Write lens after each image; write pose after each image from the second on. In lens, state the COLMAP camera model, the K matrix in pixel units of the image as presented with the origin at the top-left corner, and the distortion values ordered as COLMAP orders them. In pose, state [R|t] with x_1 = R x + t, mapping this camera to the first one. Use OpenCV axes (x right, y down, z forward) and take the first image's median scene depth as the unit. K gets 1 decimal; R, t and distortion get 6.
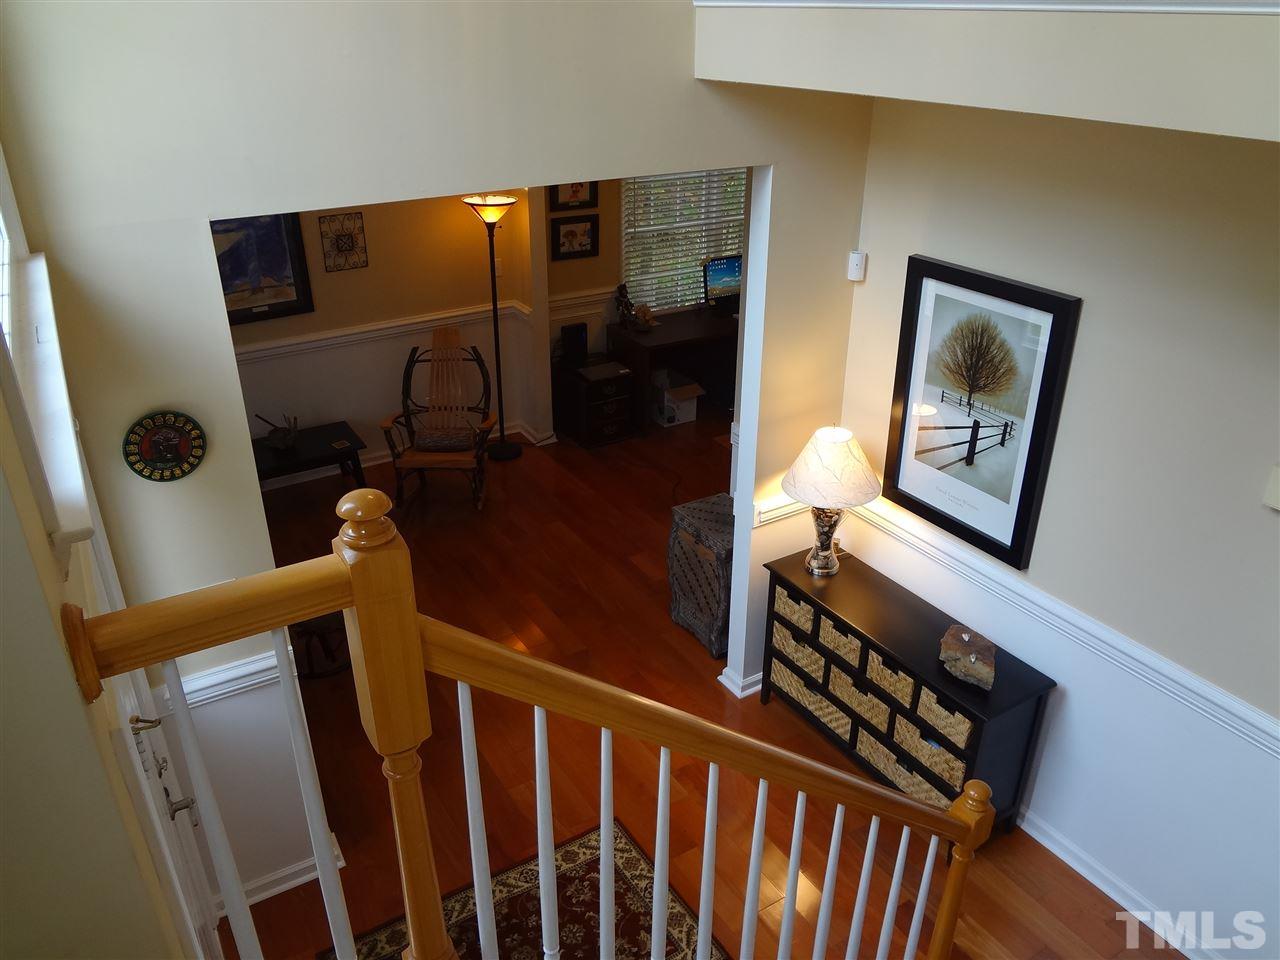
lens RADIAL K [[952.2, 0, 644.4], [0, 952.2, 478.1], [0, 0, 1]] dist [-0.050214, 0.004726]
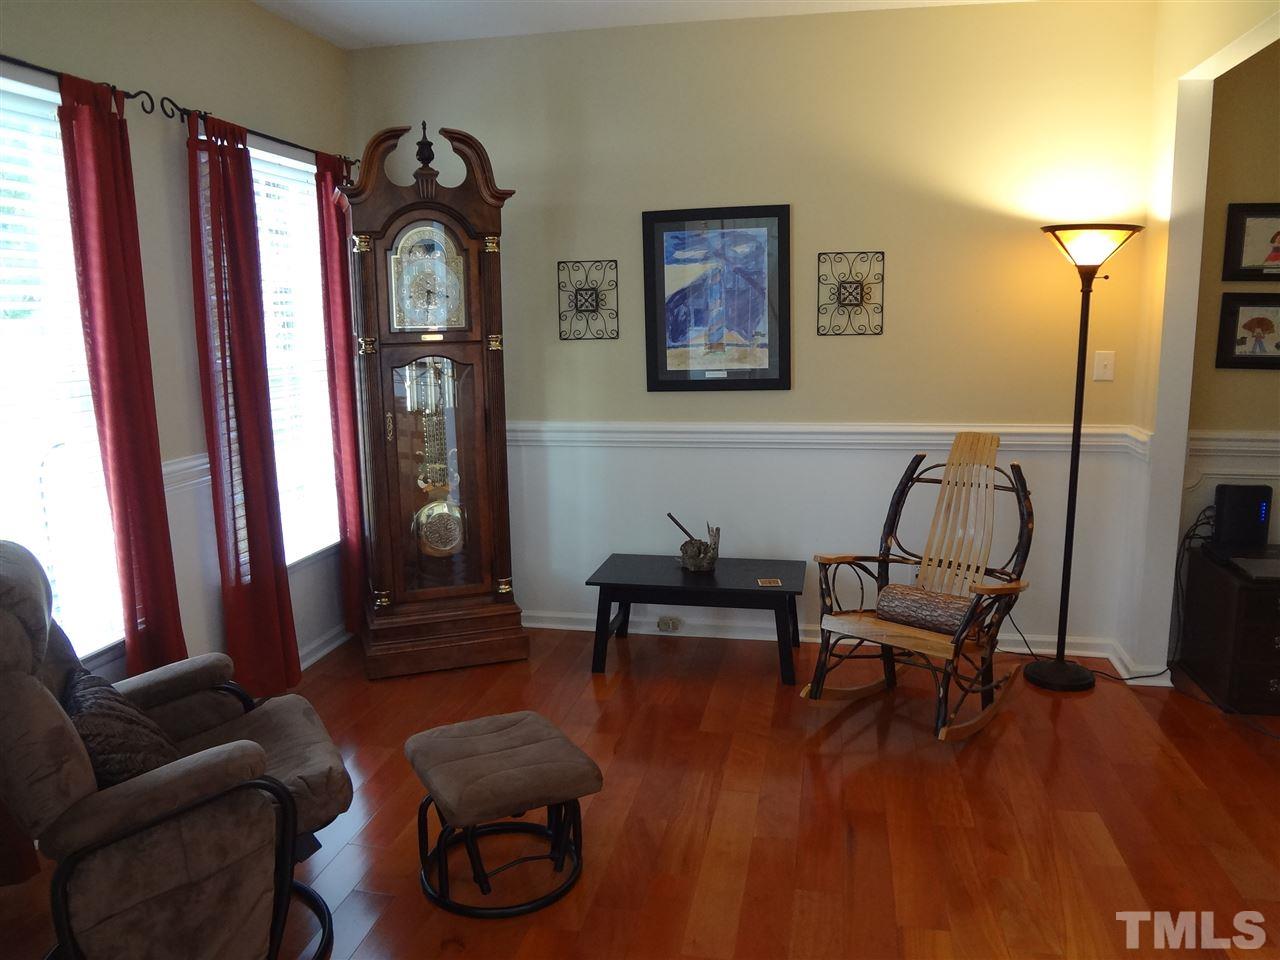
lens RADIAL K [[956.9, 0, 630.5], [0, 956.9, 483.4], [0, 0, 1]] dist [-0.050201, 0.021165]
pose [[0.726562, 0.107426, -0.678651, 0.043823], [-0.287463, 0.944632, -0.158227, 0.030632], [0.624078, 0.310049, 0.717215, 0.450875]]
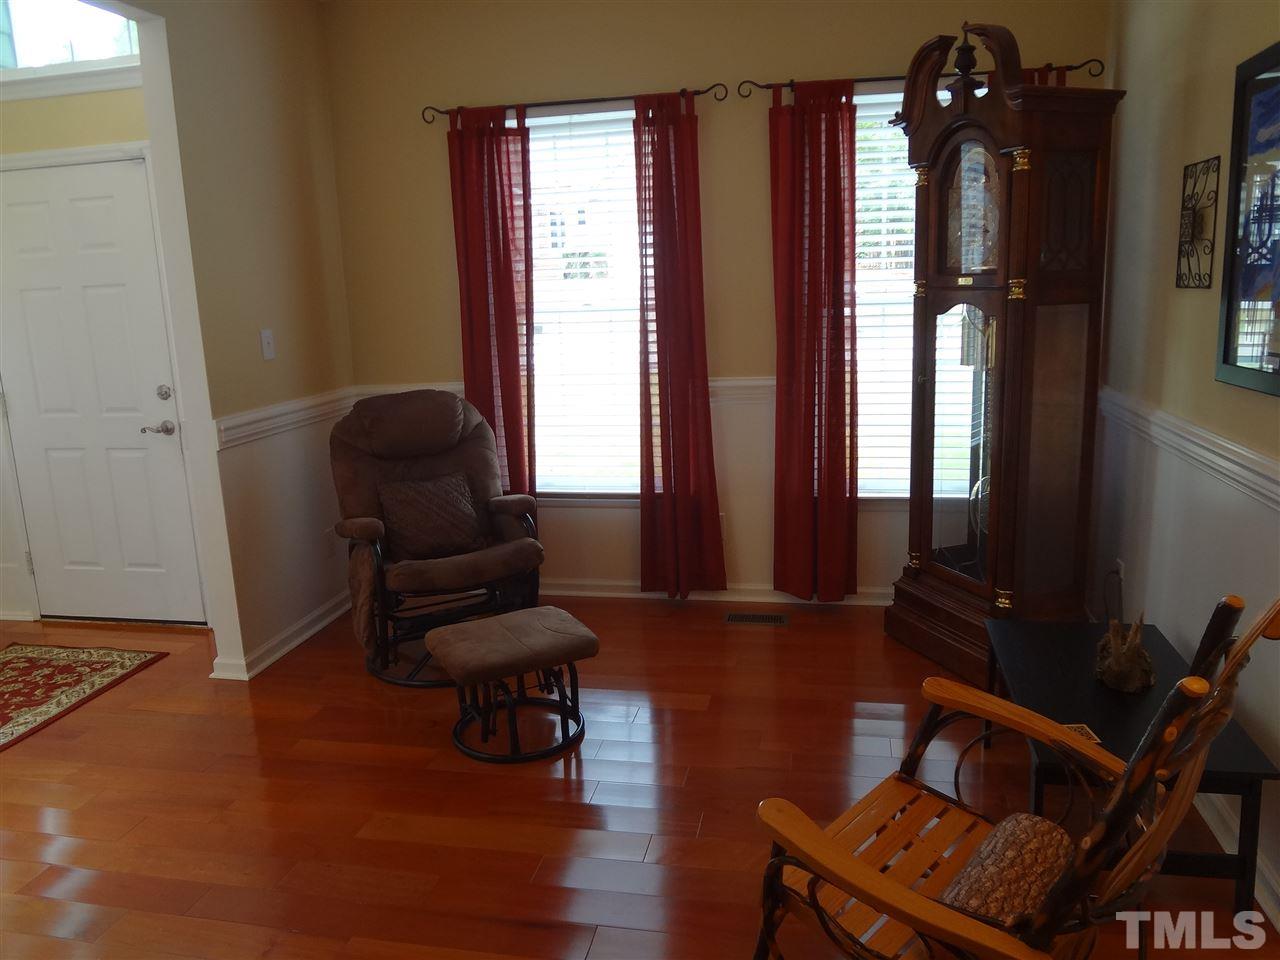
lens RADIAL K [[952.2, 0, 644.4], [0, 952.2, 478.1], [0, 0, 1]] dist [-0.050214, 0.004726]
pose [[-0.680081, 0.171591, -0.712773, 0.027744], [-0.290150, 0.829849, 0.476617, -0.232413], [0.673278, 0.530949, -0.514578, 1.003610]]
